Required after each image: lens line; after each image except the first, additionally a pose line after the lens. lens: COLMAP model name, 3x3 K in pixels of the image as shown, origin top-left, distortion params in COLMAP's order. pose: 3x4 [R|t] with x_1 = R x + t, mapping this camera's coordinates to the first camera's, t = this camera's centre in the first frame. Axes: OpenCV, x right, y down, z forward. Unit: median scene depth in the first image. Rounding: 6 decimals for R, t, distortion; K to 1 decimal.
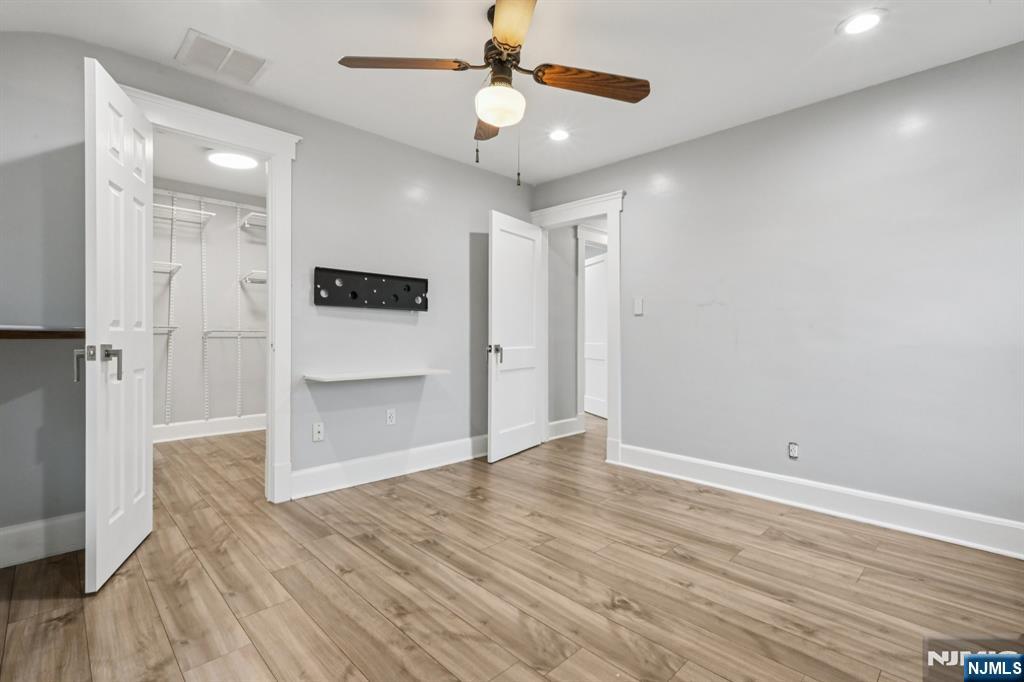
lens RADIAL K [[472.8, 0, 512.3], [0, 472.8, 337.7], [0, 0, 1]] dist [-0.001604, 0.000333]
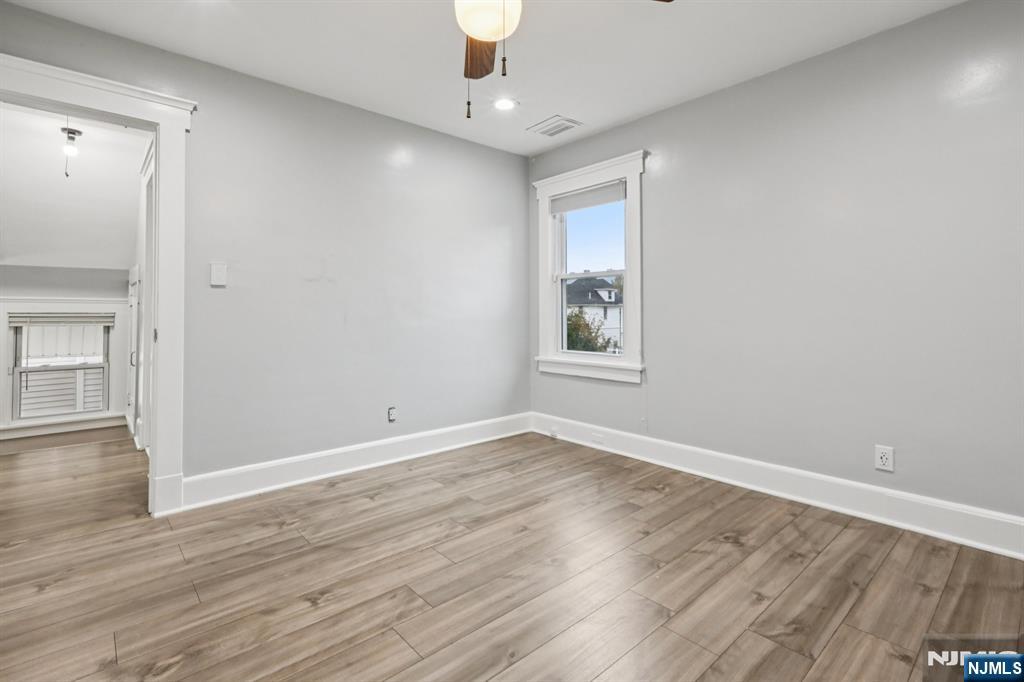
lens RADIAL K [[476.7, 0, 515.3], [0, 476.7, 312.4], [0, 0, 1]] dist [-0.002631, -0.000349]
pose [[0.045577, -0.005469, 0.998946, -0.748927], [0.006674, 0.999964, 0.005171, -0.015521], [-0.998939, 0.006431, 0.045612, 0.901428]]
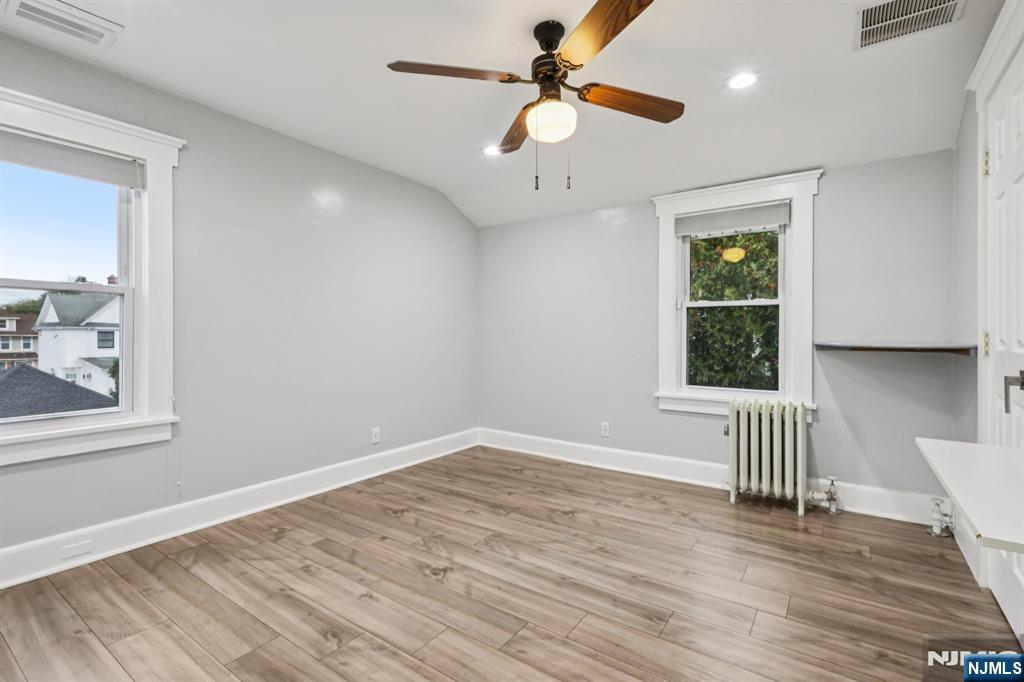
lens RADIAL K [[472.8, 0, 512.3], [0, 472.8, 337.7], [0, 0, 1]] dist [-0.001604, 0.000333]
pose [[-0.984749, -0.004943, -0.173910, 0.222456], [-0.006522, 0.999943, 0.008511, -0.041314], [0.173858, 0.009515, -0.984725, 1.915517]]
